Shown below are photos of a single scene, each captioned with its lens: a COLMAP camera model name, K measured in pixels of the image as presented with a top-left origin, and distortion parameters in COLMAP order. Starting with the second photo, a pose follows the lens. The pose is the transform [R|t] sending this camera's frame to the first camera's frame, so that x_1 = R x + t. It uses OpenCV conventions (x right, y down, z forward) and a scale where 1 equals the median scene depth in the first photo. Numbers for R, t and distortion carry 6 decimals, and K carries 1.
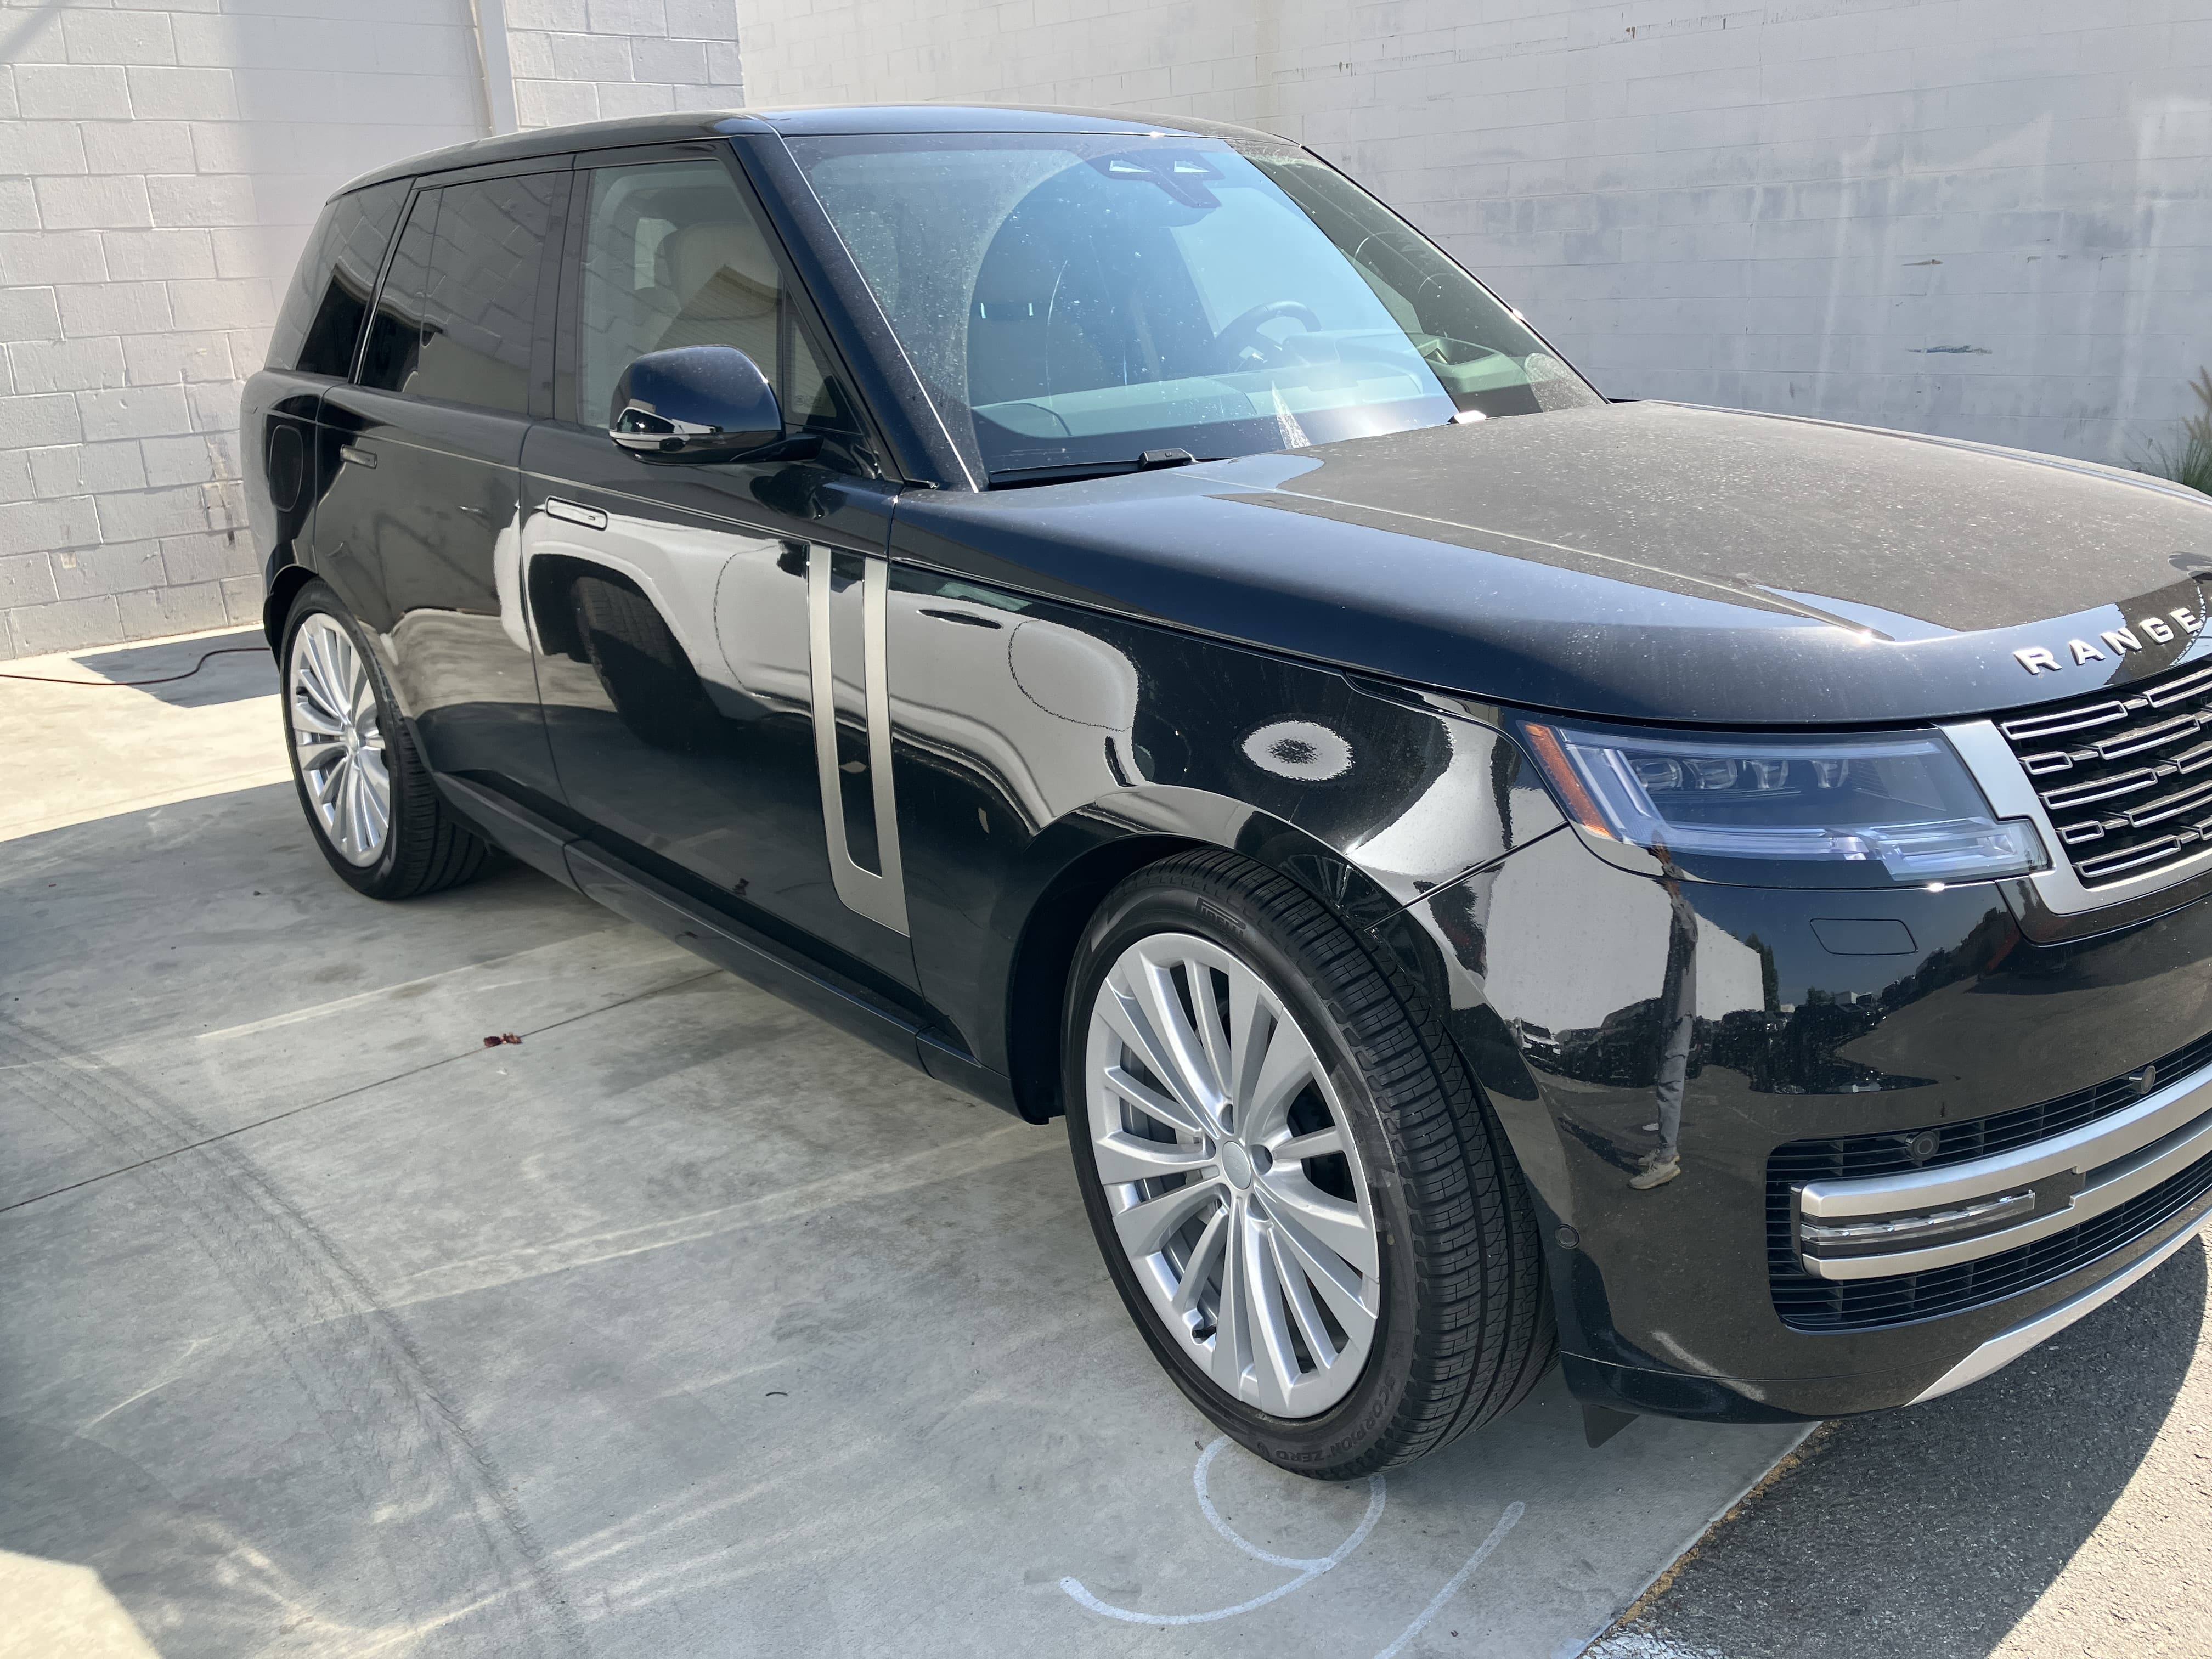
lens RADIAL K [[1877.8, 0, 1106.2], [0, 1877.8, 792.1], [0, 0, 1]] dist [0.014968, -0.006357]
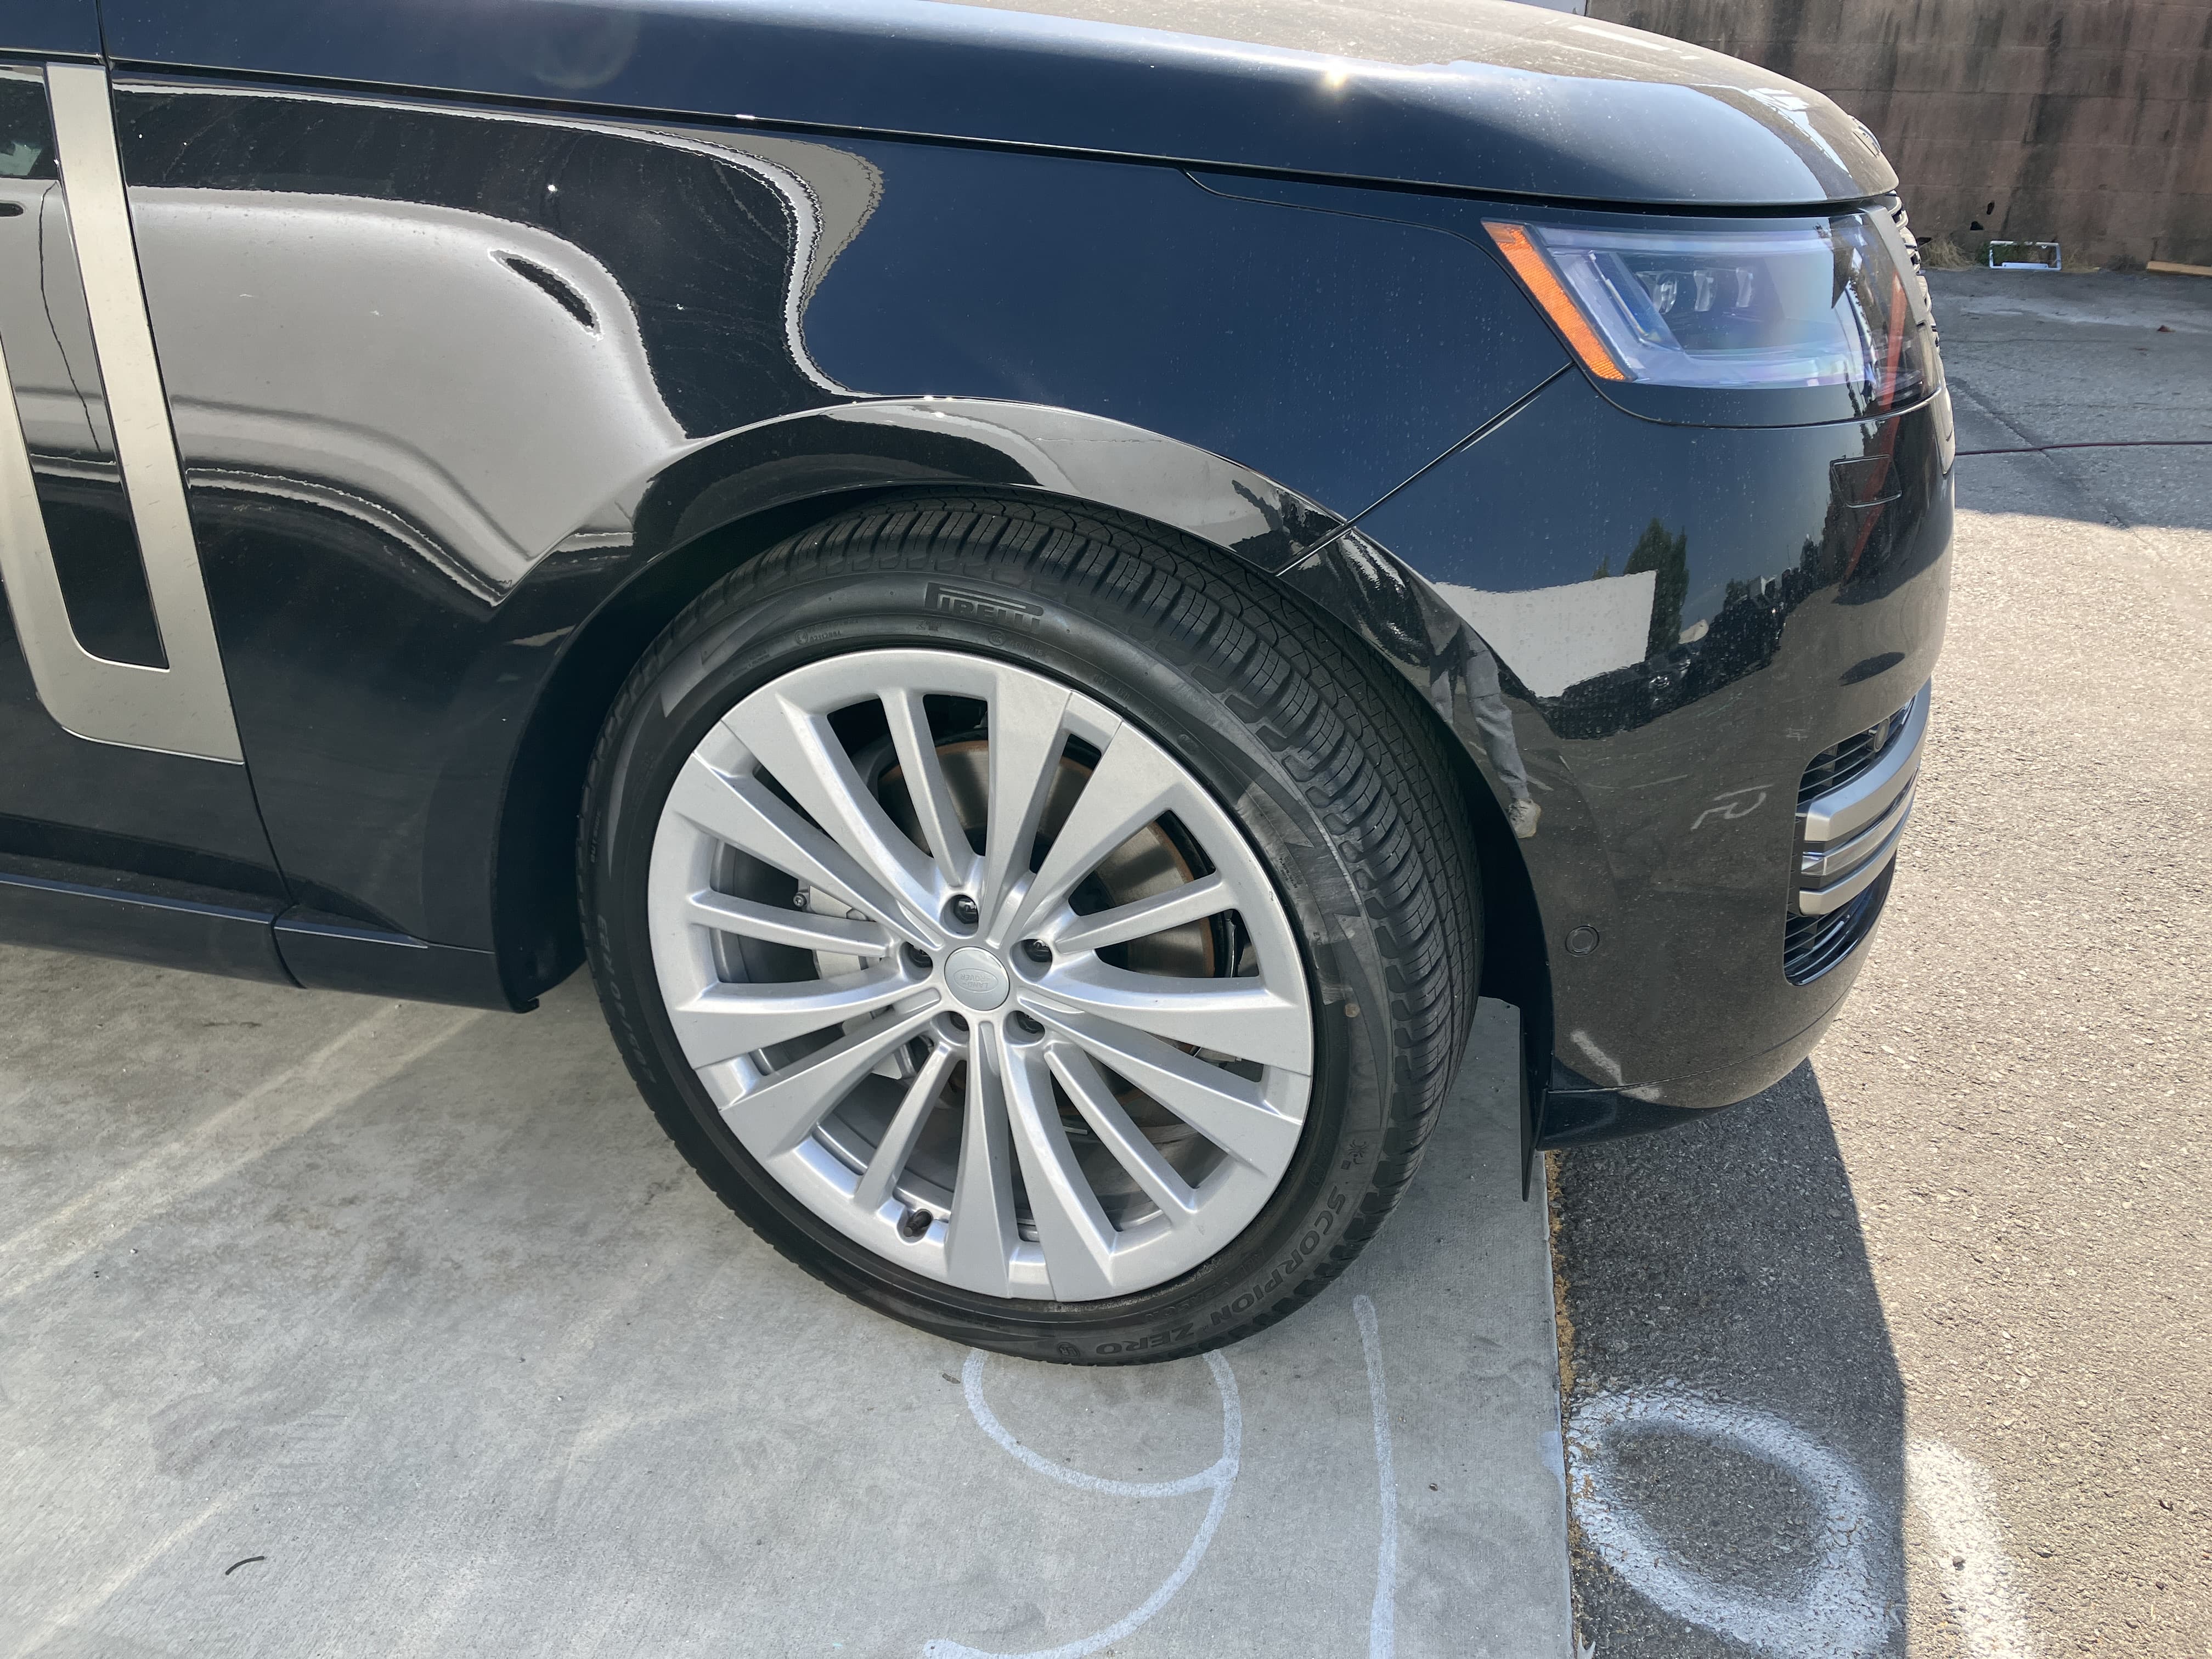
lens RADIAL K [[1877.8, 0, 1106.2], [0, 1877.8, 792.1], [0, 0, 1]] dist [0.014968, -0.006357]
pose [[0.809364, -0.194330, 0.554226, -0.266500], [0.128006, 0.979354, 0.156461, 0.032064], [-0.573188, -0.055690, 0.817529, 0.430324]]
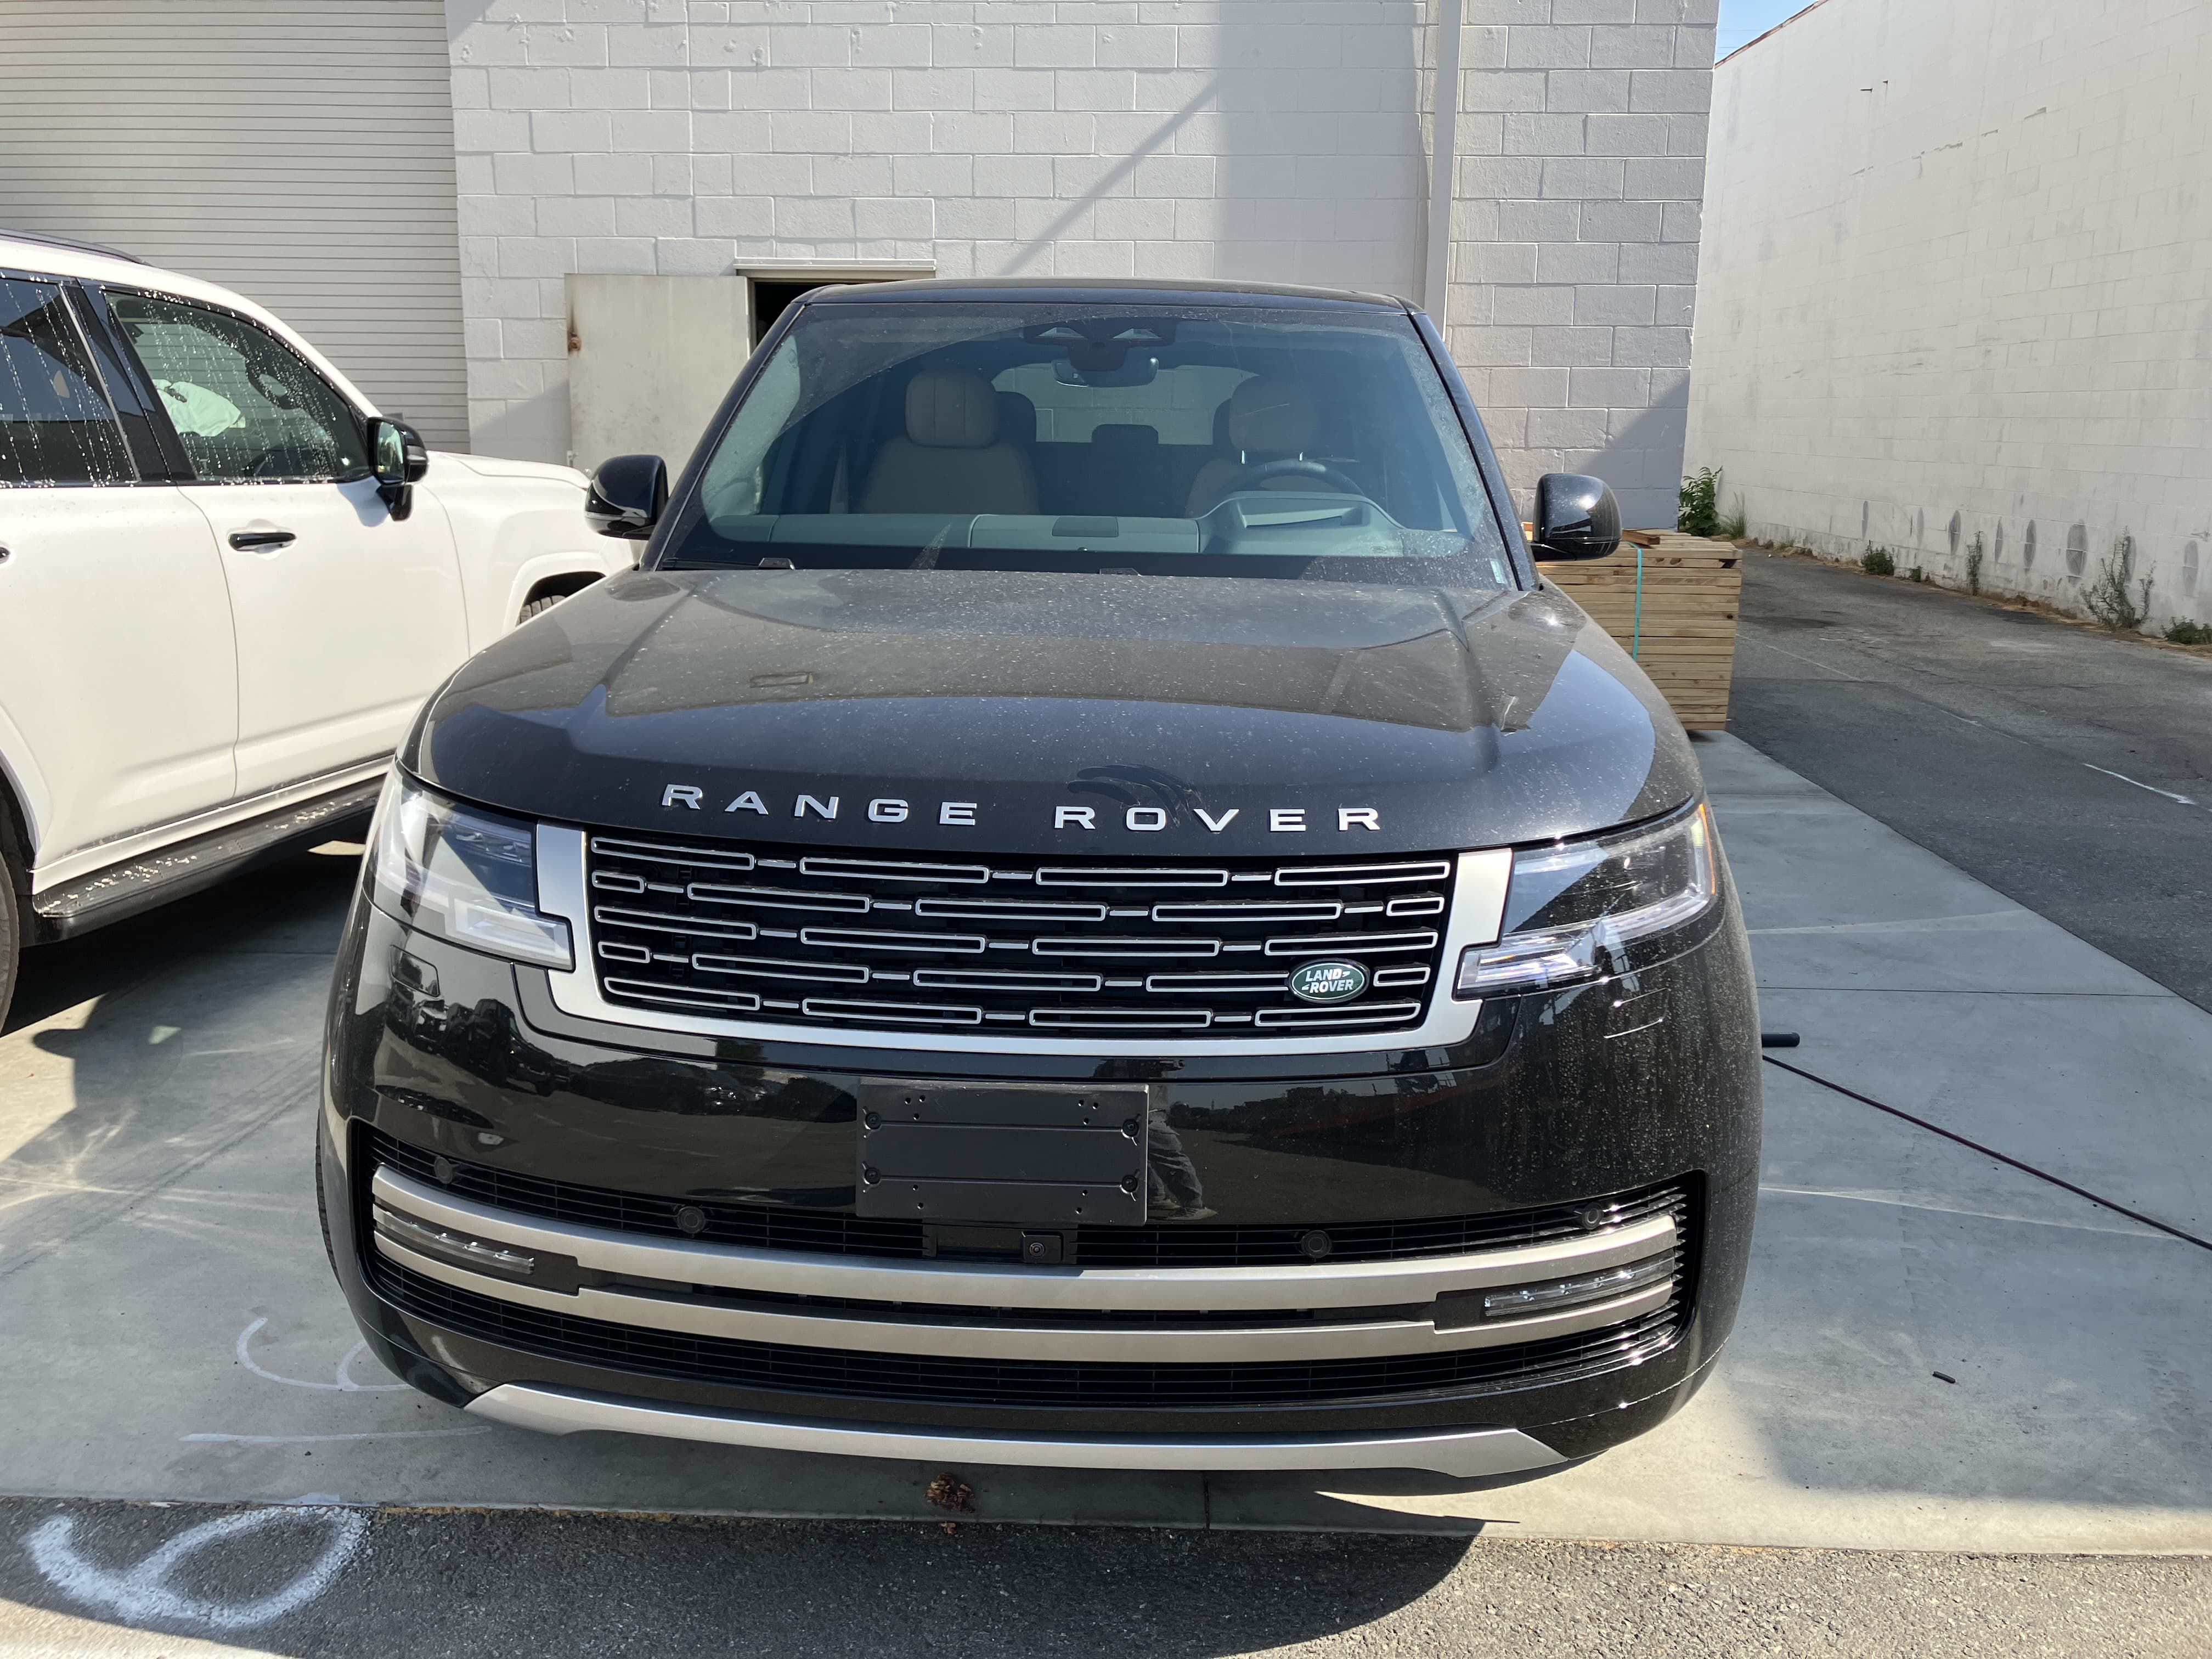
lens RADIAL K [[1877.8, 0, 1106.2], [0, 1877.8, 792.1], [0, 0, 1]] dist [0.014968, -0.006357]
pose [[0.688871, 0.188193, -0.700029, 1.266780], [-0.236783, 0.971157, 0.028073, -0.143783], [0.685121, 0.146417, 0.713563, 0.358580]]
